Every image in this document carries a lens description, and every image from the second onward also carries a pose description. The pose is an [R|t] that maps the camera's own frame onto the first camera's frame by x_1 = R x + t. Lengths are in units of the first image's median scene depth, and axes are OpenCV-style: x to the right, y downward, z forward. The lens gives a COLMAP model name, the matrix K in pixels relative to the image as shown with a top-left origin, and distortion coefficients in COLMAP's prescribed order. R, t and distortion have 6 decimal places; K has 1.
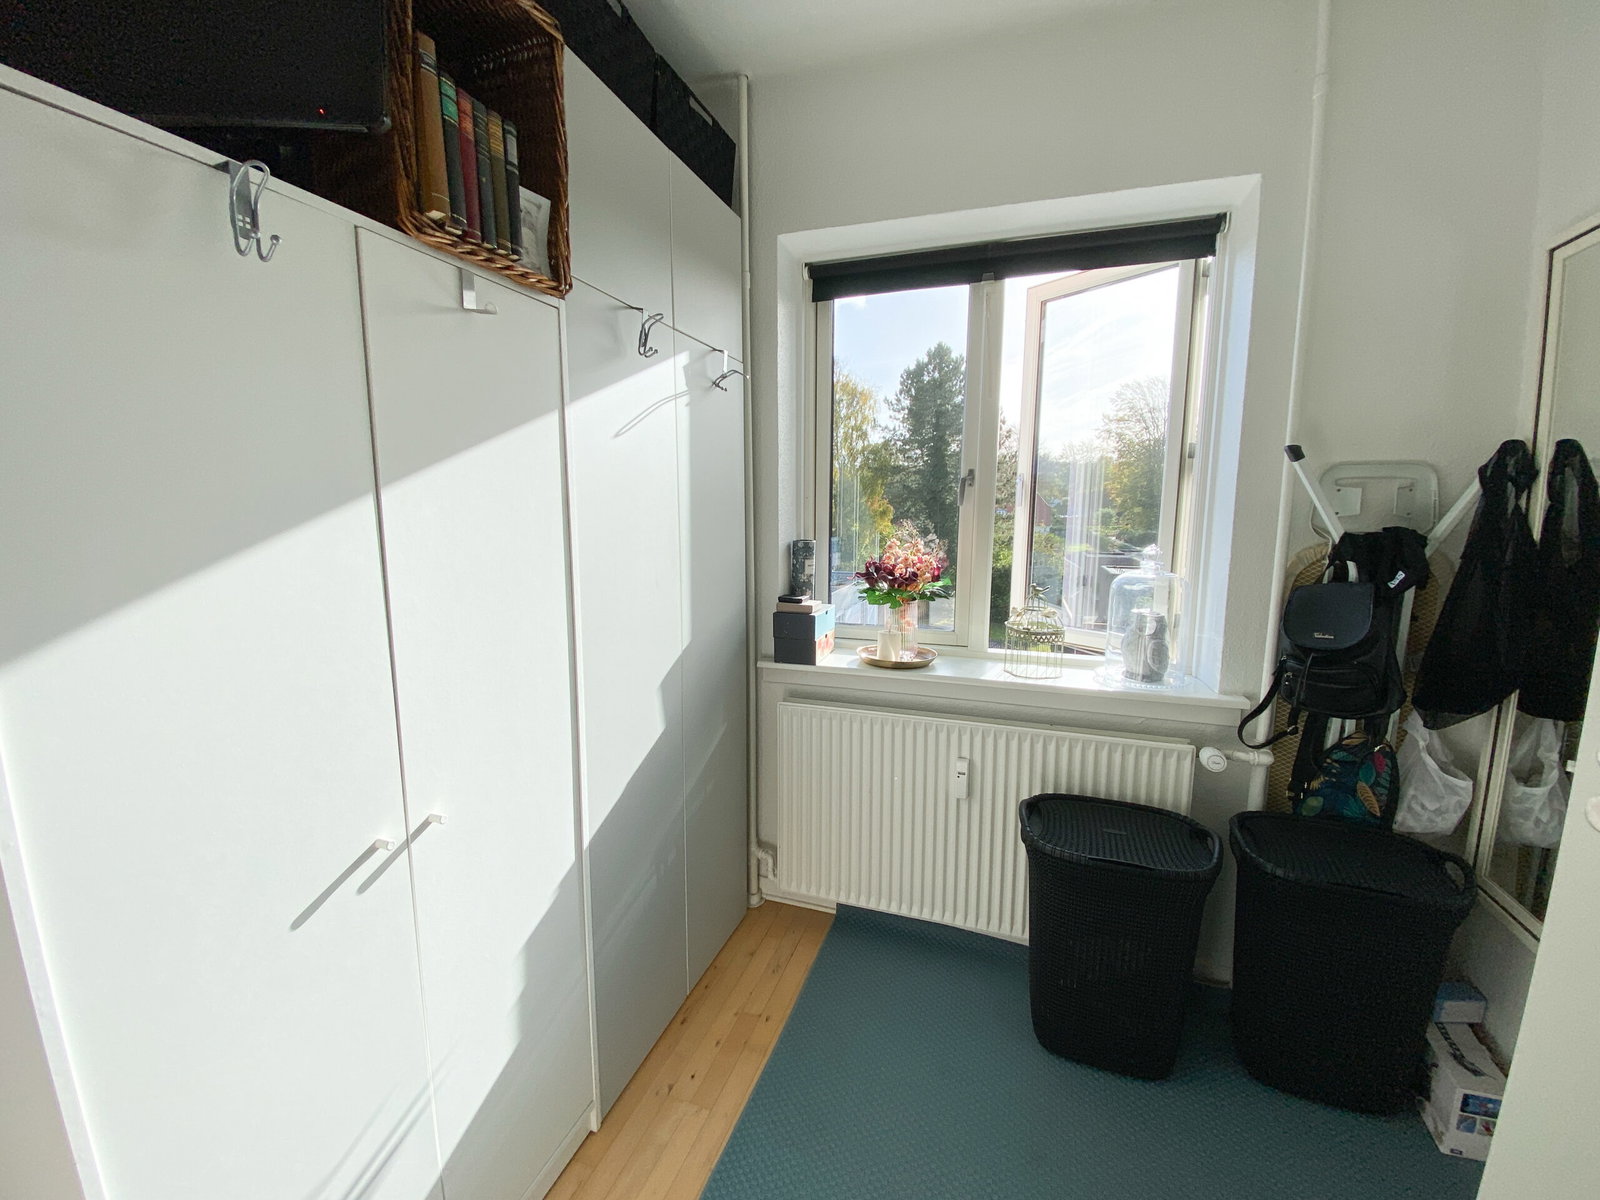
lens RADIAL K [[650.5, 0, 811.0], [0, 650.5, 597.8], [0, 0, 1]] dist [-0.020818, -0.000540]
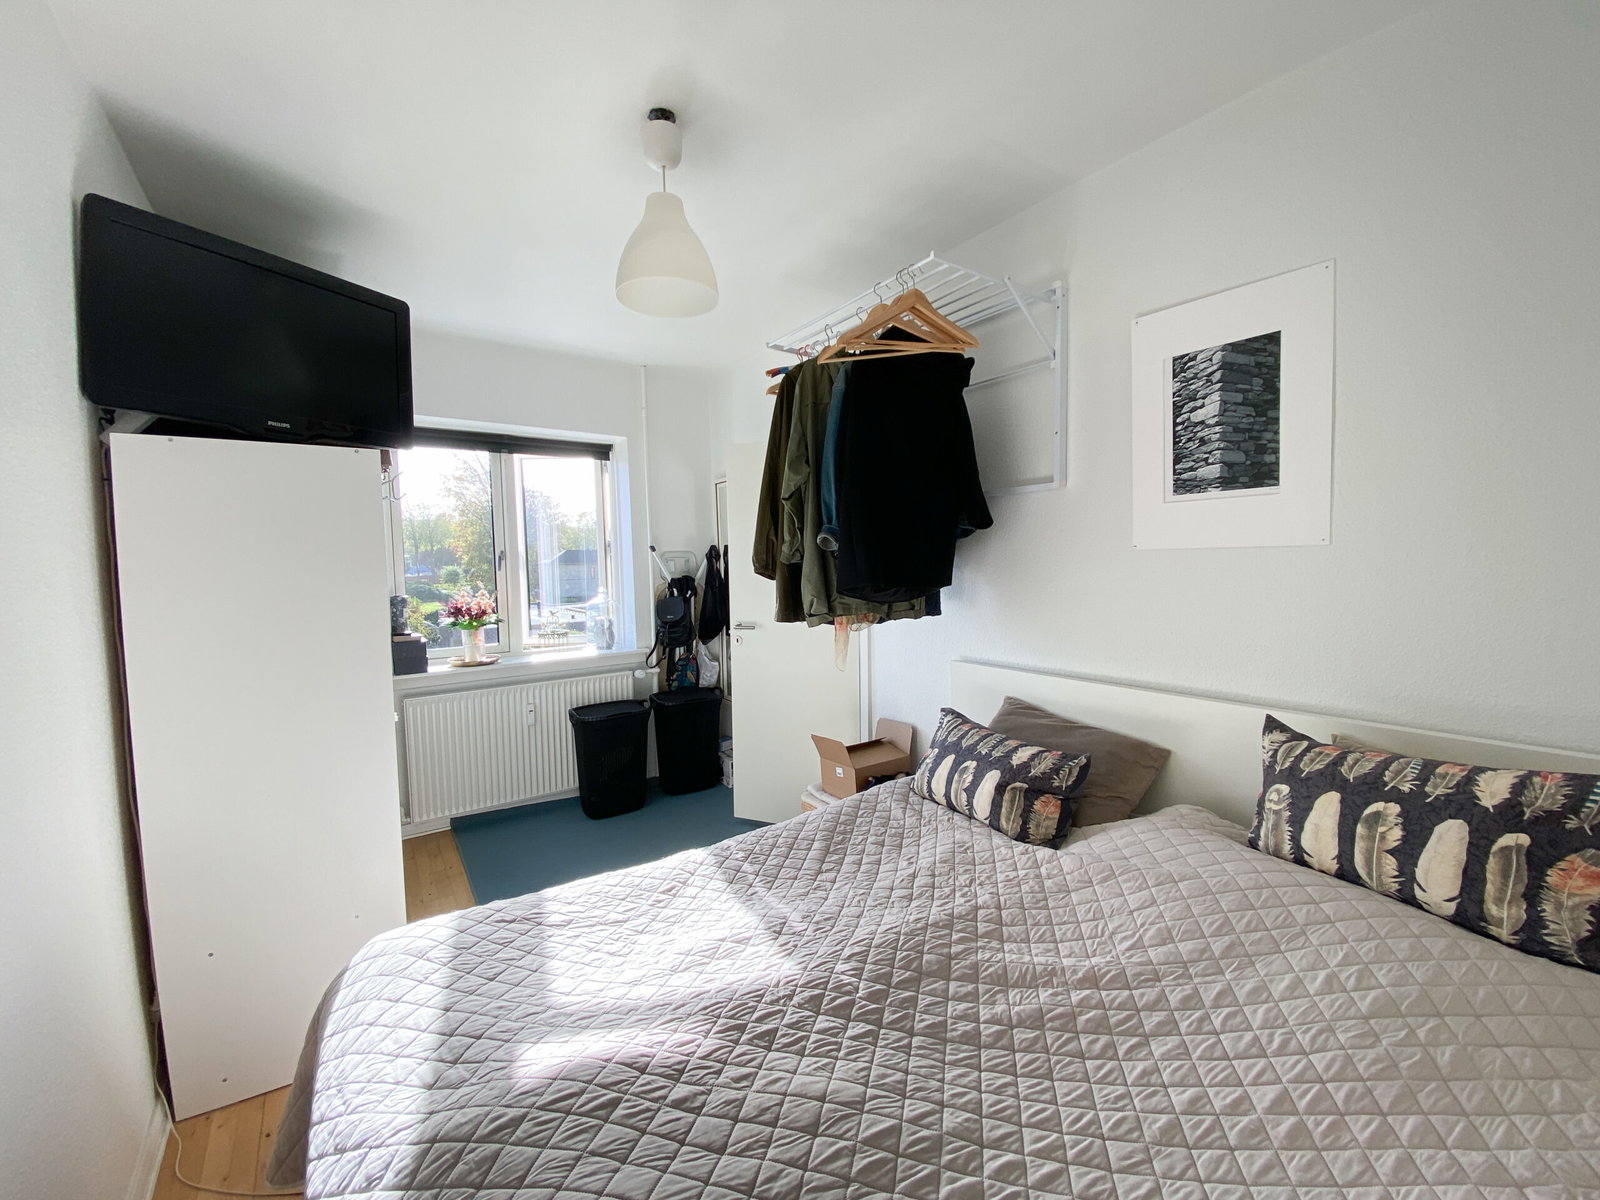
lens RADIAL K [[650.5, 0, 803.8], [0, 650.5, 597.0], [0, 0, 1]] dist [-0.020818, -0.000540]
pose [[0.601388, -0.060766, 0.796643, -0.912964], [0.130982, 0.991111, -0.023279, 0.101239], [-0.788147, 0.118346, 0.604002, -0.972774]]
